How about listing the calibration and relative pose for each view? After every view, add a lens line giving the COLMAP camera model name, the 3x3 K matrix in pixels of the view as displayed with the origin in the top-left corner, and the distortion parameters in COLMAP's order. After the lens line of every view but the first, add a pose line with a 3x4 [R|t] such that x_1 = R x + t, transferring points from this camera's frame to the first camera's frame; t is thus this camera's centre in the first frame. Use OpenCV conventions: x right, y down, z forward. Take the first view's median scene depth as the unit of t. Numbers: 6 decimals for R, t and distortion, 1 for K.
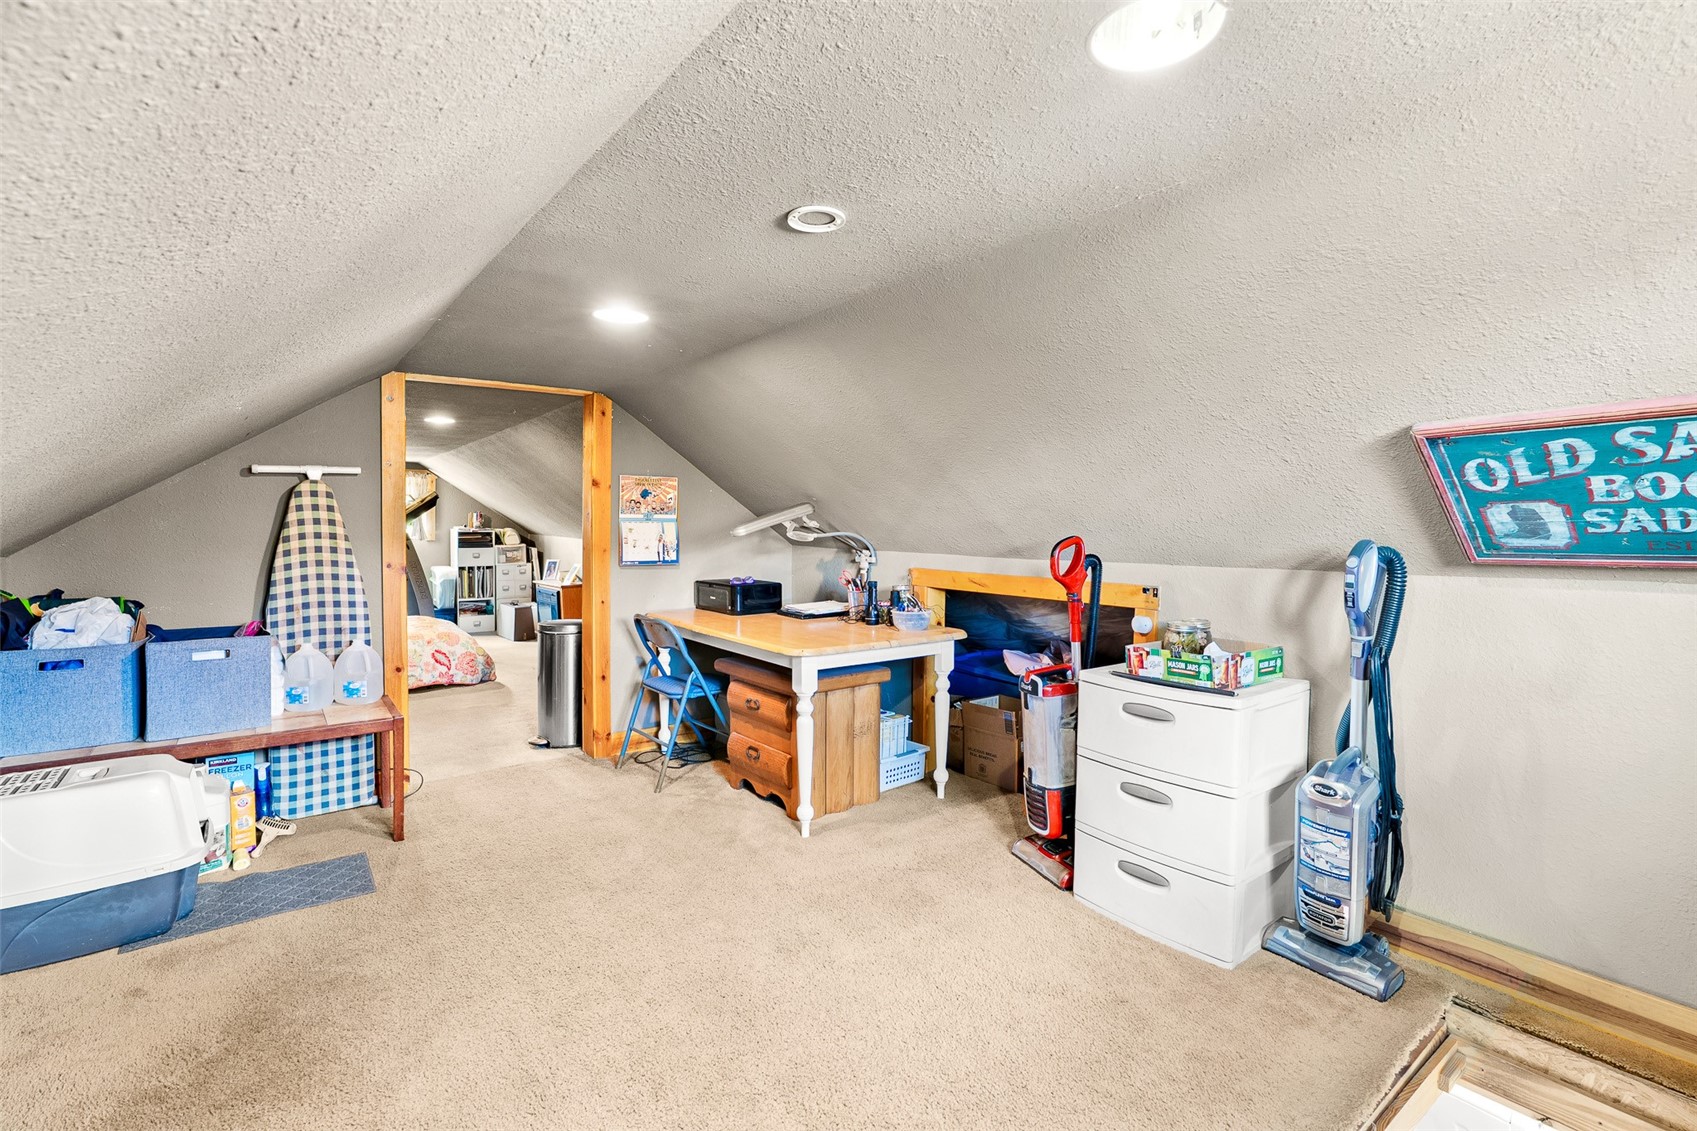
lens RADIAL K [[780.9, 0, 854.3], [0, 780.9, 531.0], [0, 0, 1]] dist [-0.002998, 0.001427]
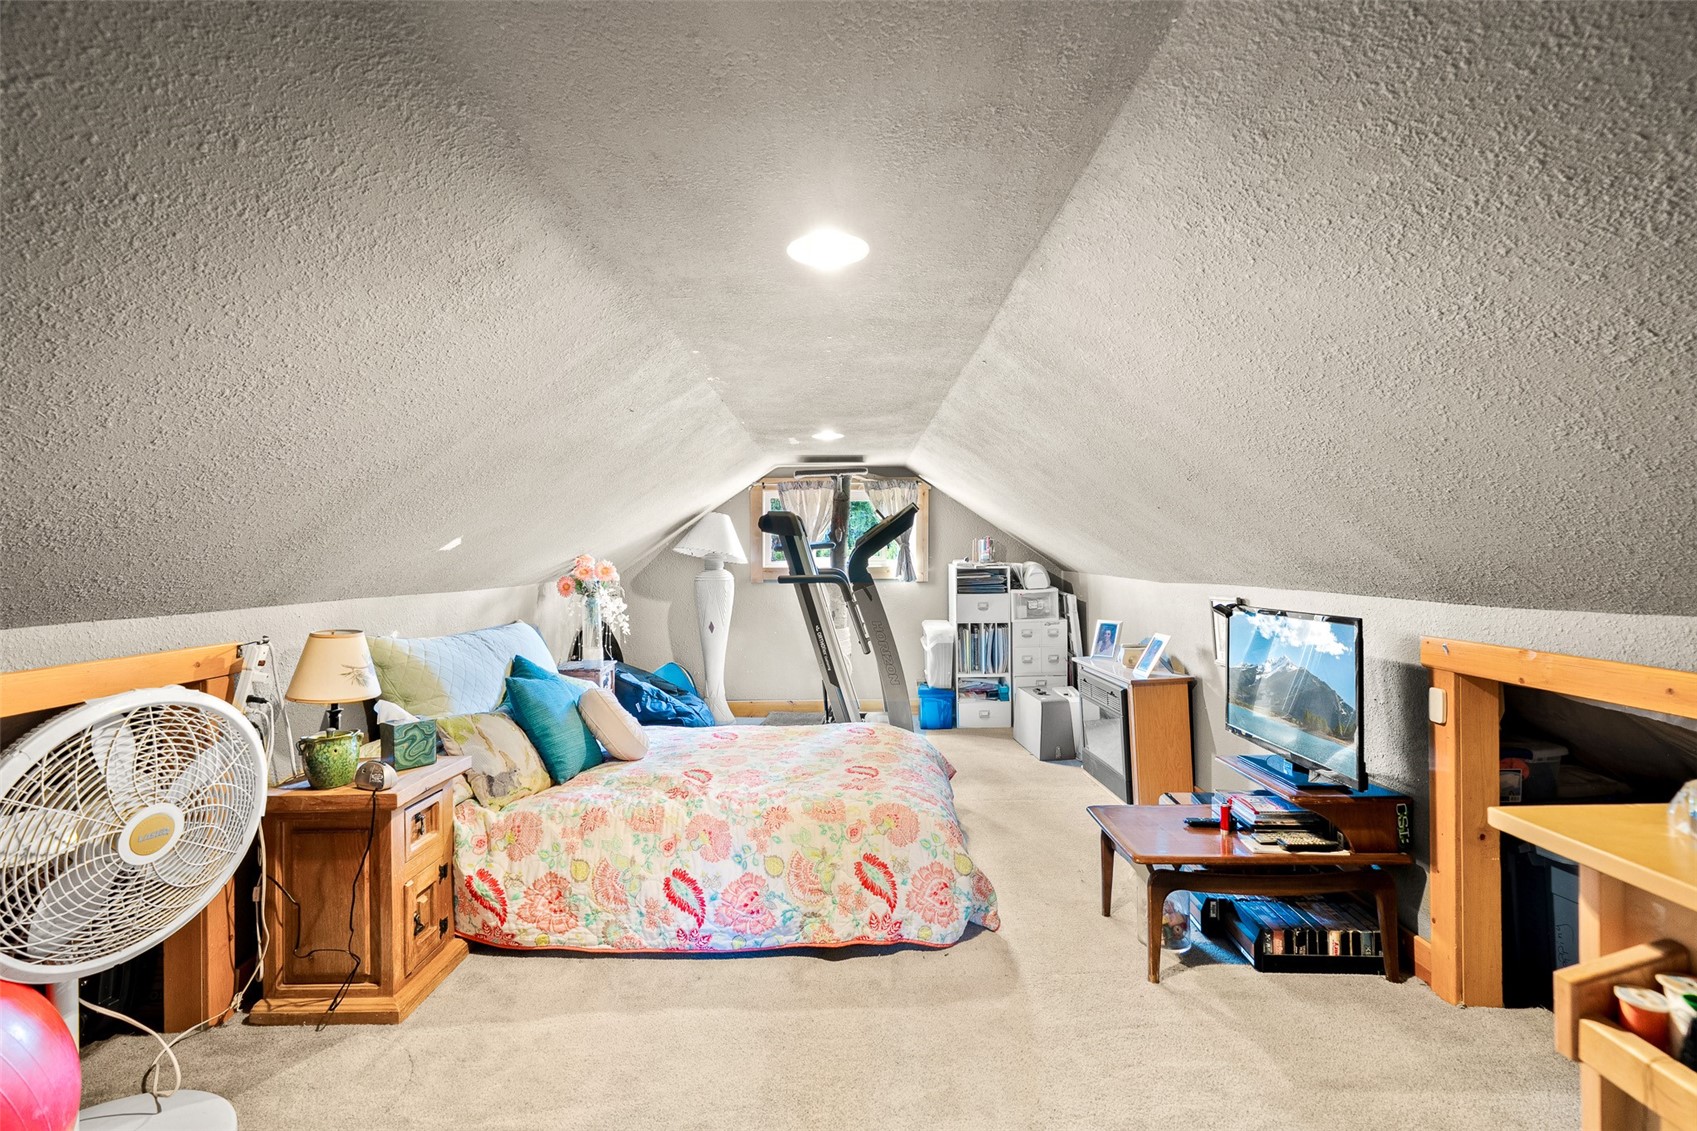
lens RADIAL K [[774.7, 0, 857.0], [0, 774.7, 543.5], [0, 0, 1]] dist [-0.012831, 0.000241]
pose [[0.799574, -0.012500, -0.600437, -0.192202], [-0.000386, 0.999772, -0.021326, -0.005503], [0.600567, 0.017283, 0.799388, 0.443237]]
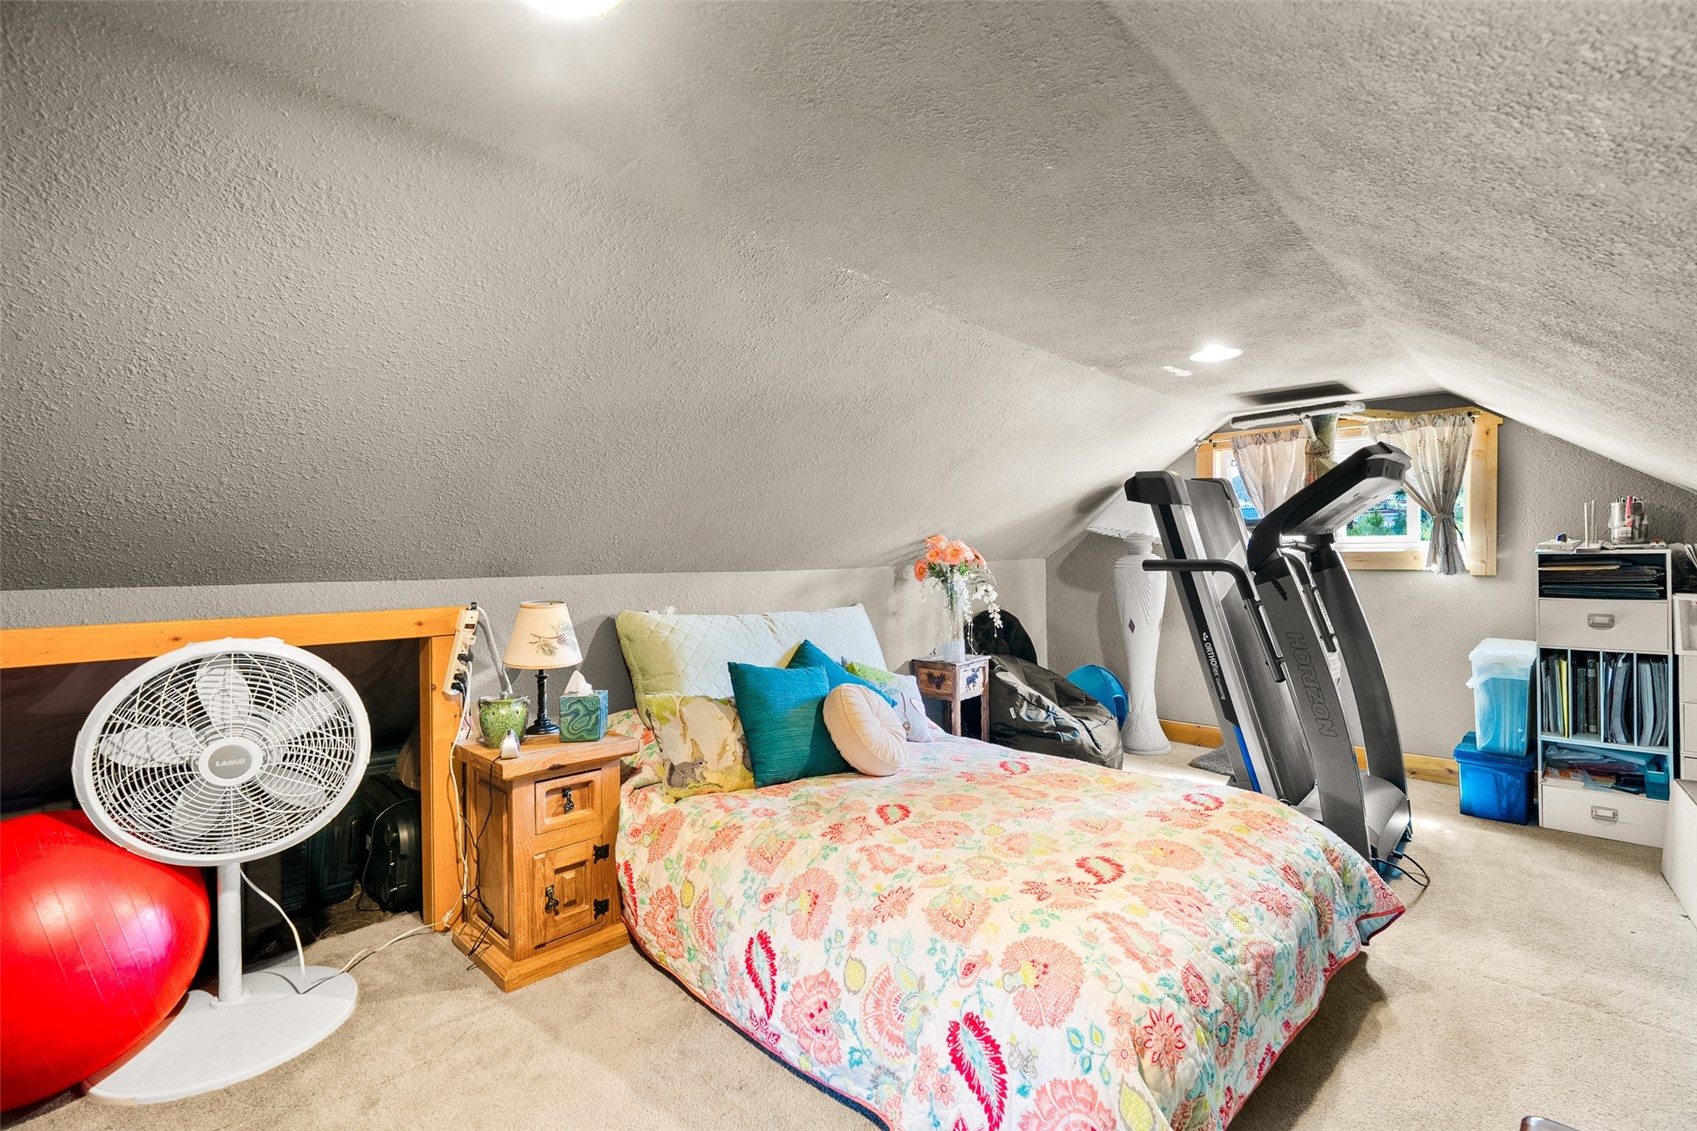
lens RADIAL K [[766.0, 0, 869.9], [0, 766.0, 555.4], [0, 0, 1]] dist [-0.011575, 0.000536]
pose [[0.152201, 0.004918, -0.988337, -0.199180], [-0.000615, 0.999988, 0.004881, 0.000669], [0.988349, -0.000135, 0.152202, 0.626606]]
